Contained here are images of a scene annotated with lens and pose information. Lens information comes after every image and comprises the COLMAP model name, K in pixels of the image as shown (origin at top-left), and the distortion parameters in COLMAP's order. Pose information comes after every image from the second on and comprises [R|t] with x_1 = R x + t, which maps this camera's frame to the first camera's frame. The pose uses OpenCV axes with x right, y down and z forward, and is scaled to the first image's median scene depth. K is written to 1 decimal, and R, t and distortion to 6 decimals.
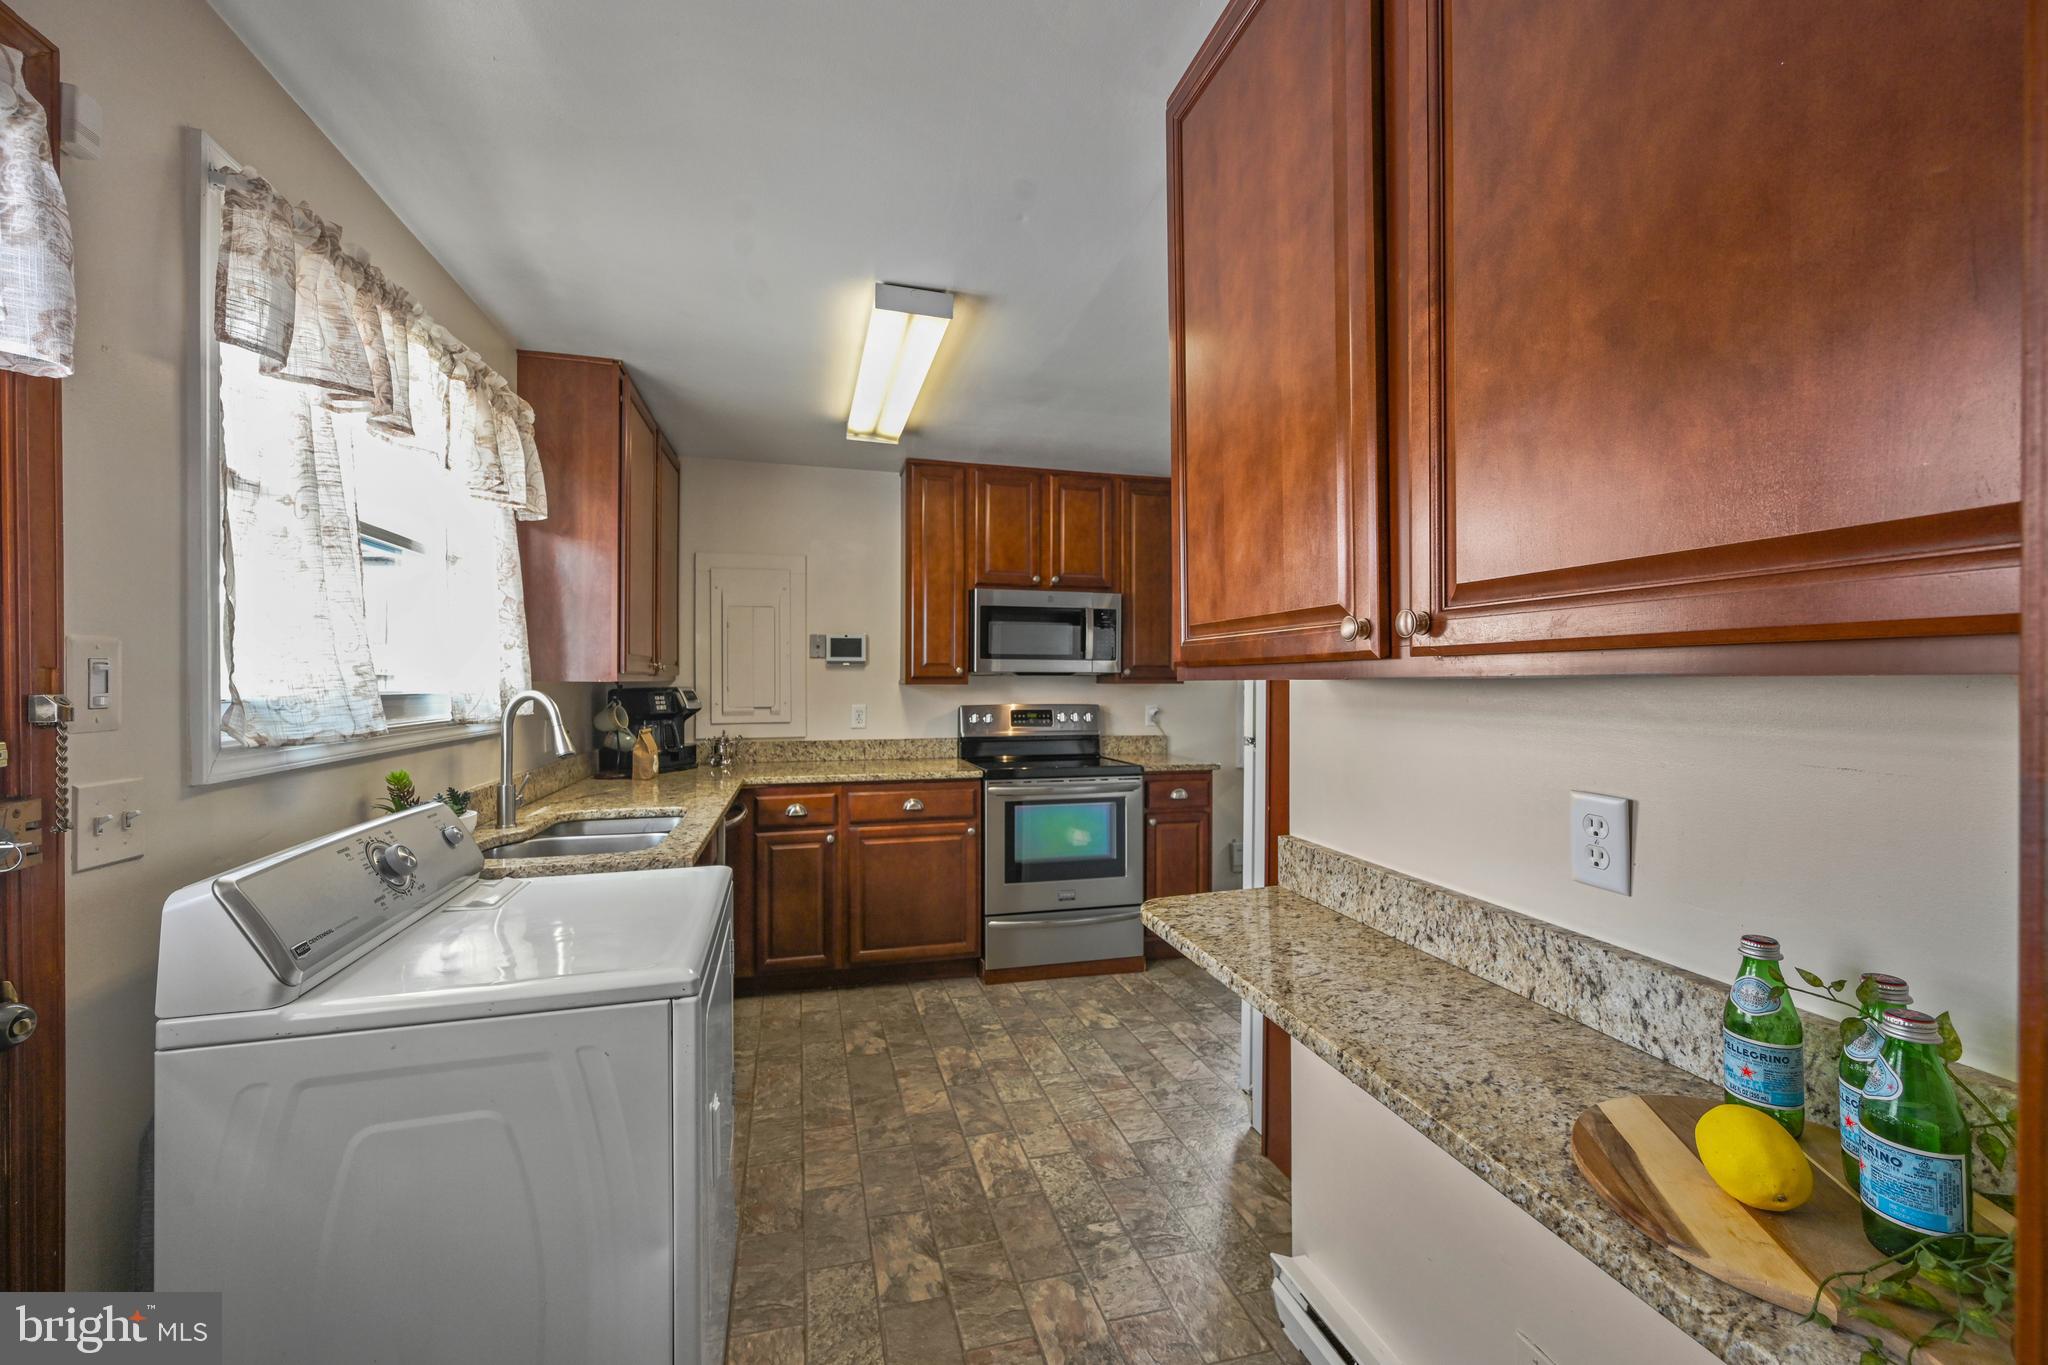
lens RADIAL K [[839.9, 0, 1022.9], [0, 839.9, 672.9], [0, 0, 1]] dist [0.002106, 0.000255]
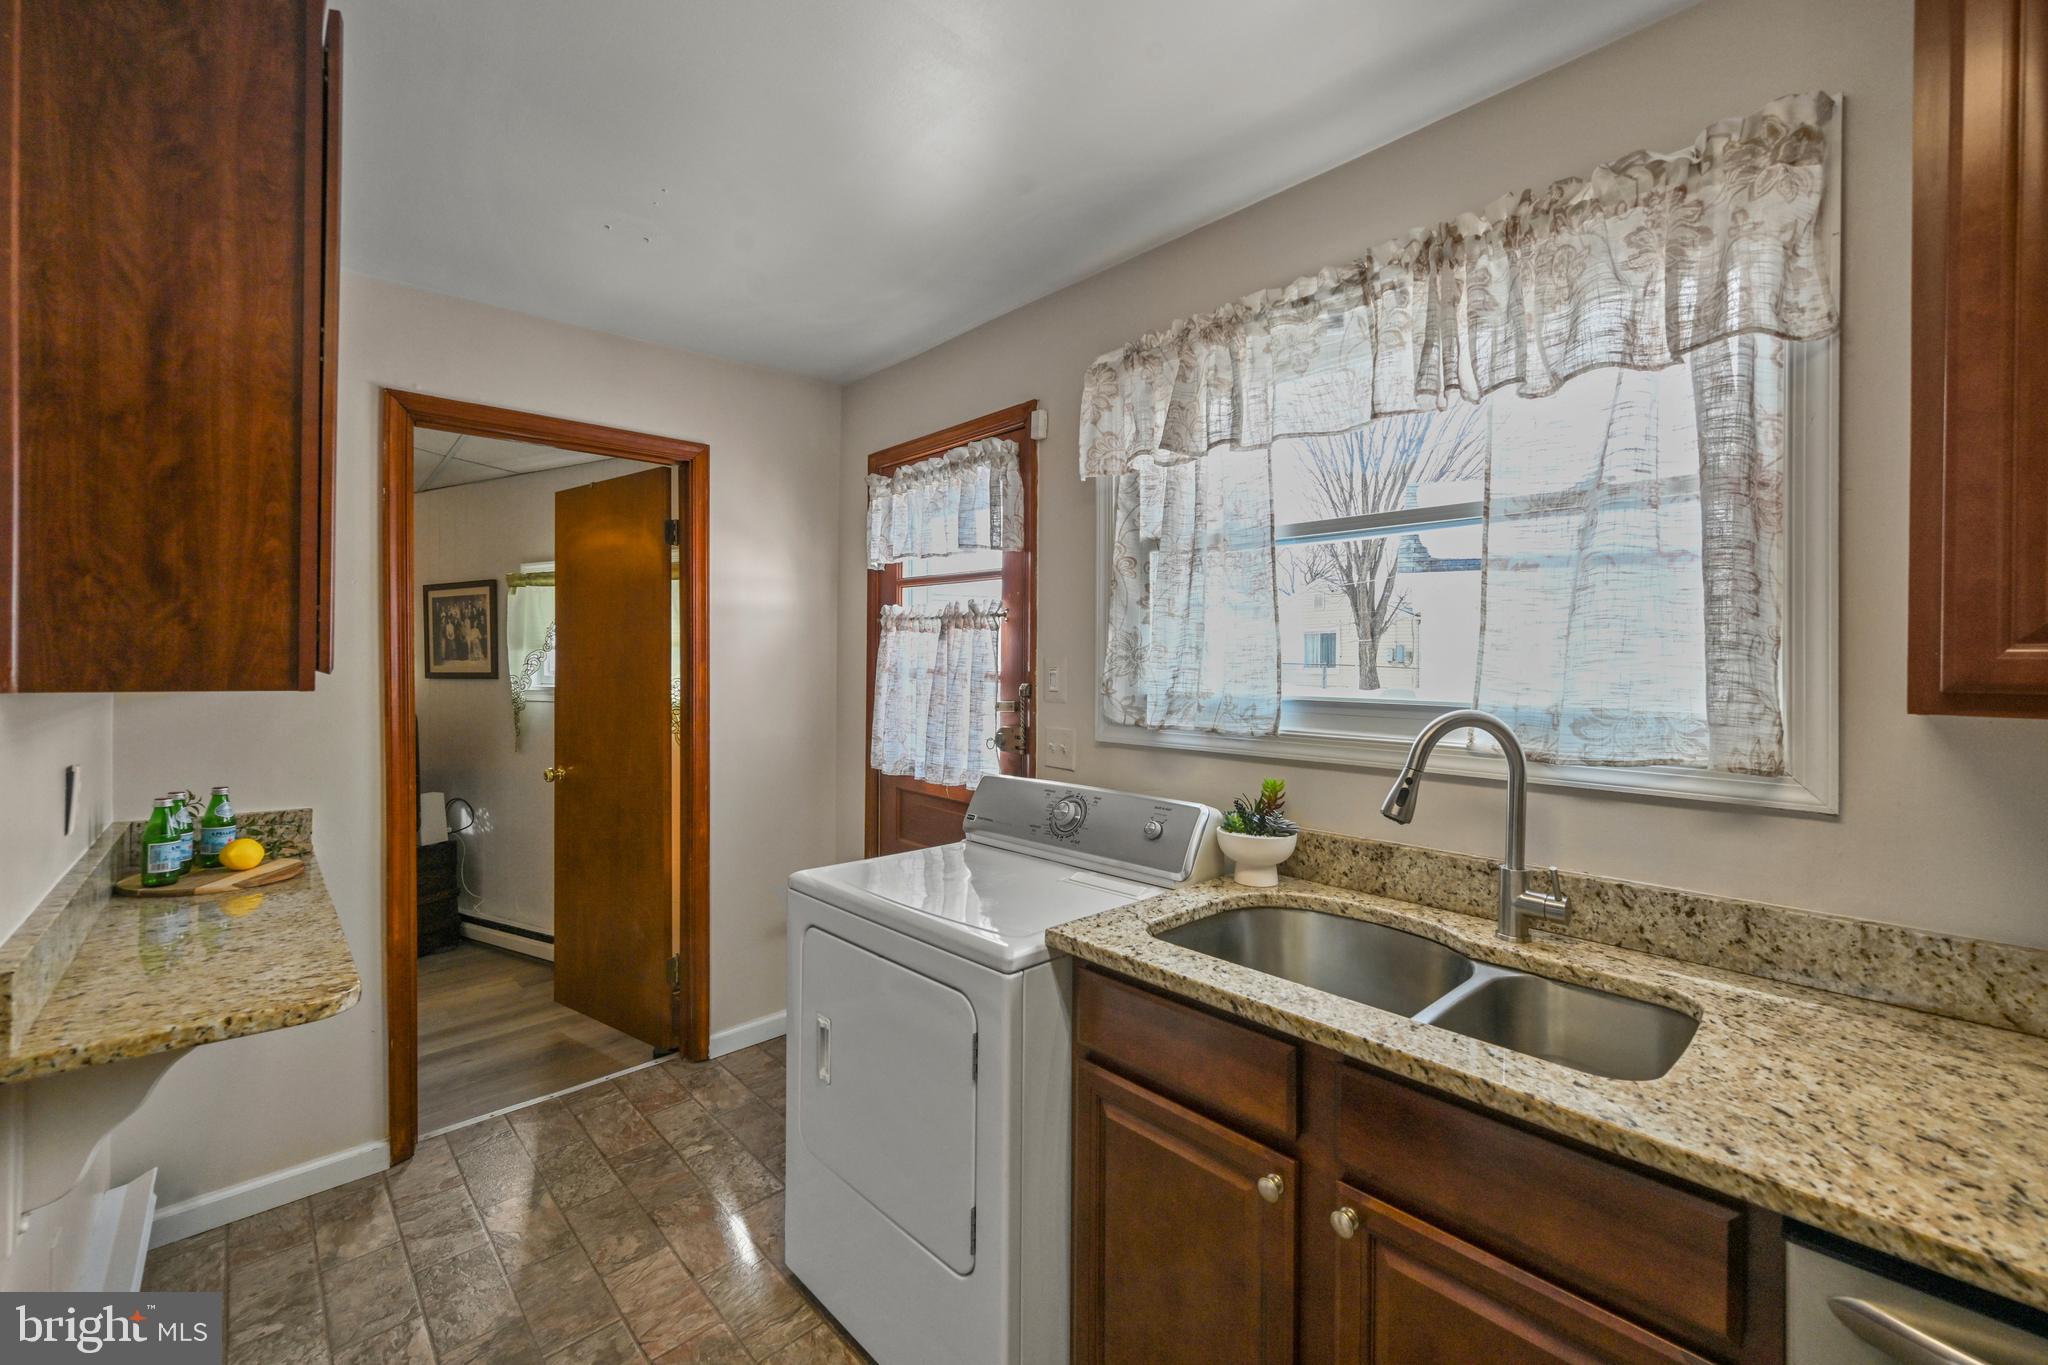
lens RADIAL K [[839.9, 0, 1020.3], [0, 839.9, 666.8], [0, 0, 1]] dist [0.002106, 0.000255]
pose [[-0.883018, 0.001262, -0.469337, -0.020682], [0.001033, 0.999999, 0.000746, -0.009321], [0.469337, 0.000174, -0.883019, 1.154818]]
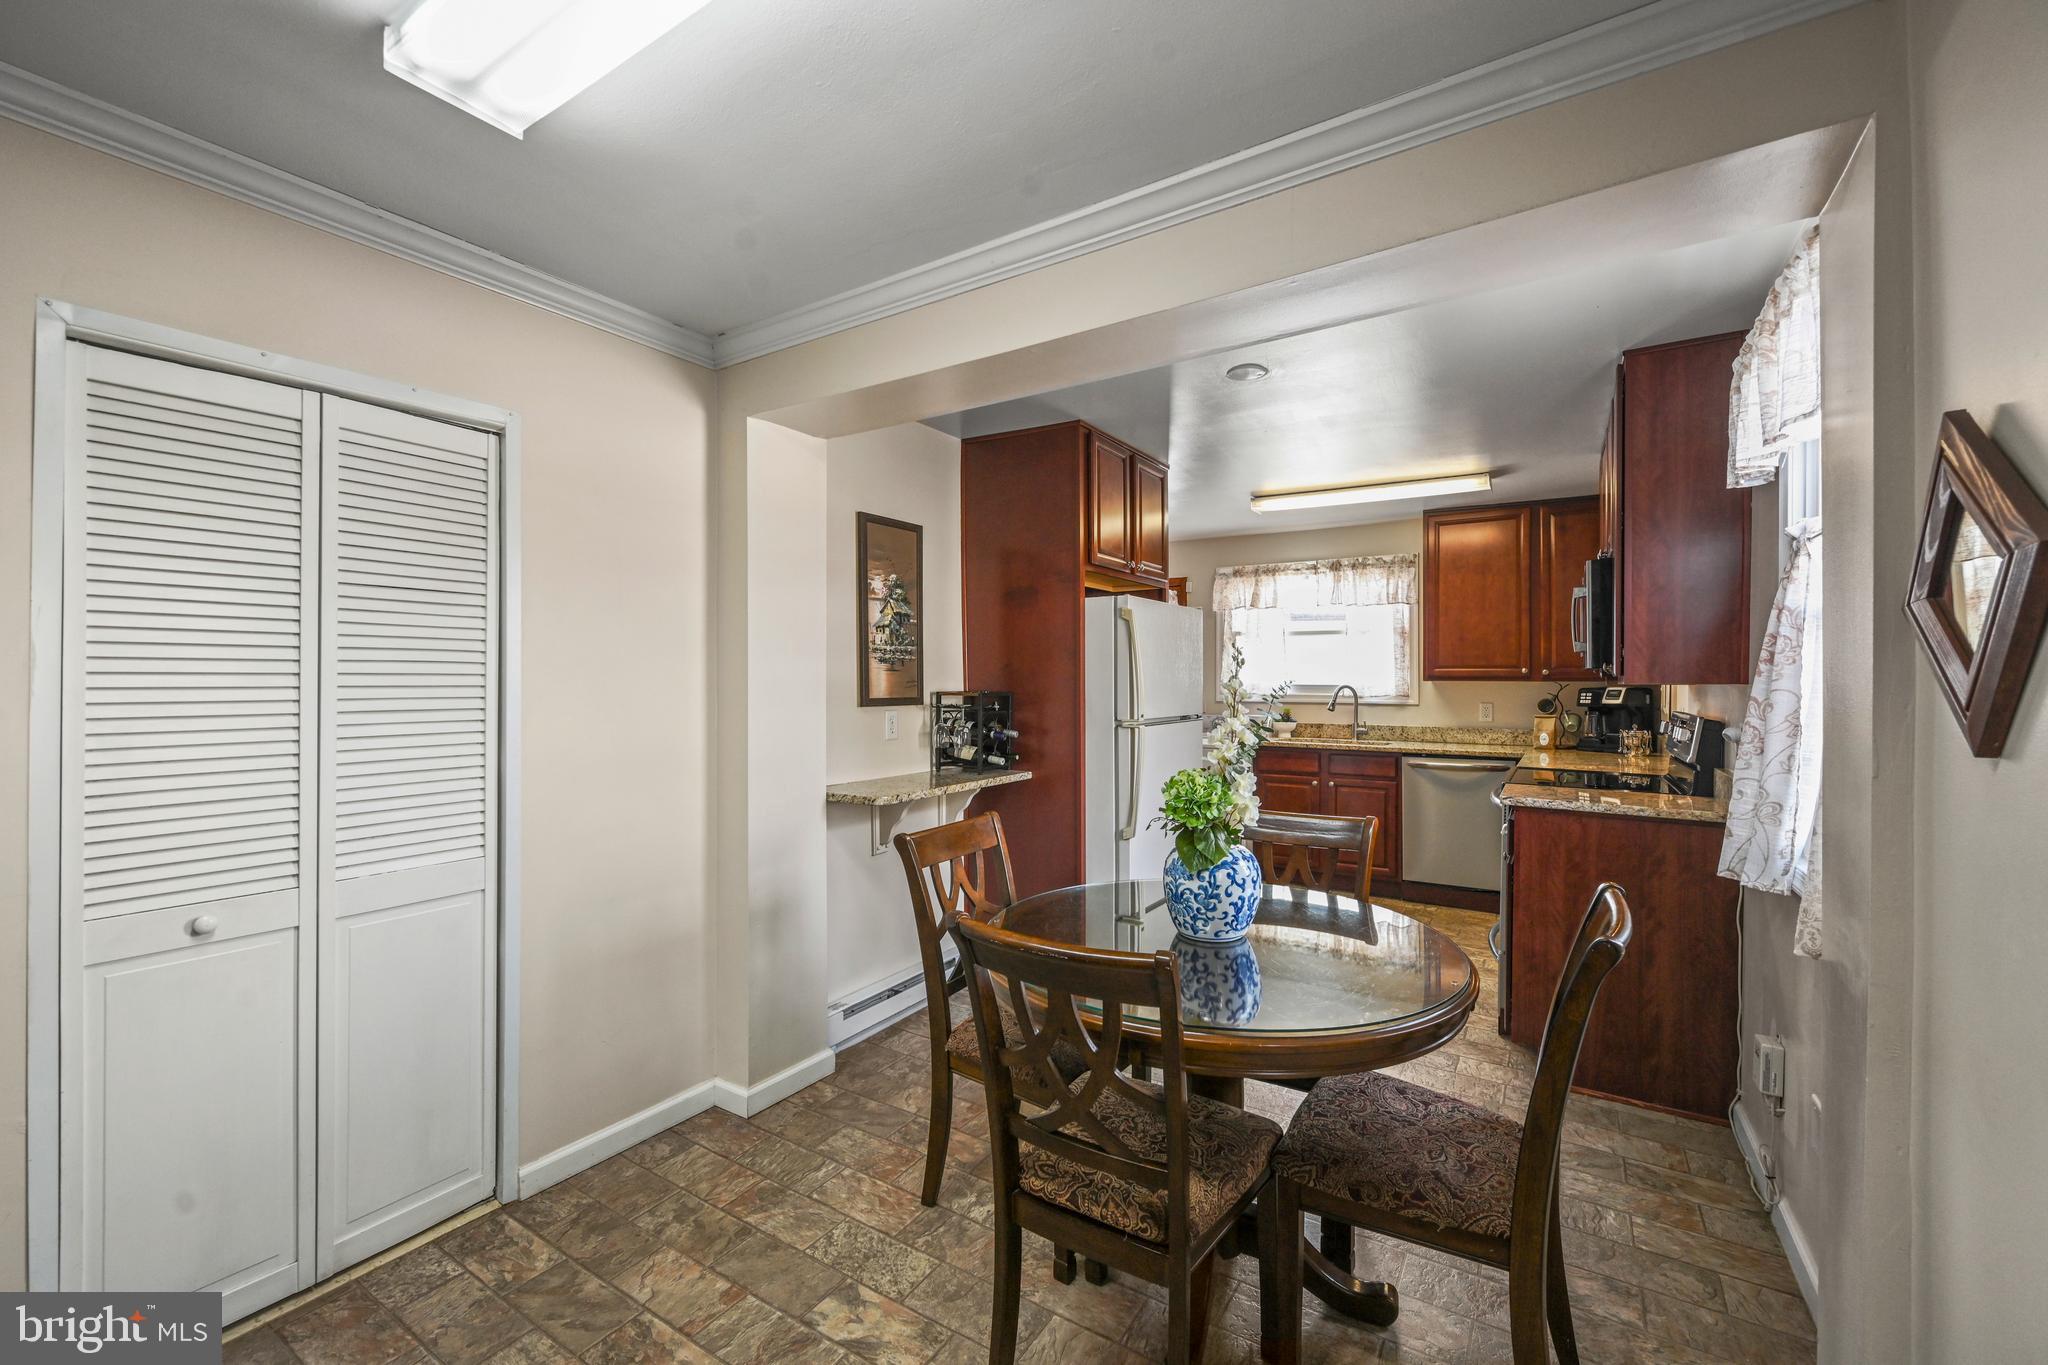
lens RADIAL K [[839.9, 0, 1032.0], [0, 839.9, 679.5], [0, 0, 1]] dist [0.002106, 0.000255]
pose [[-0.741999, -0.003400, -0.670392, 1.471605], [0.002923, 0.999961, -0.008306, 0.020661], [0.670394, -0.008123, -0.741960, 1.856111]]
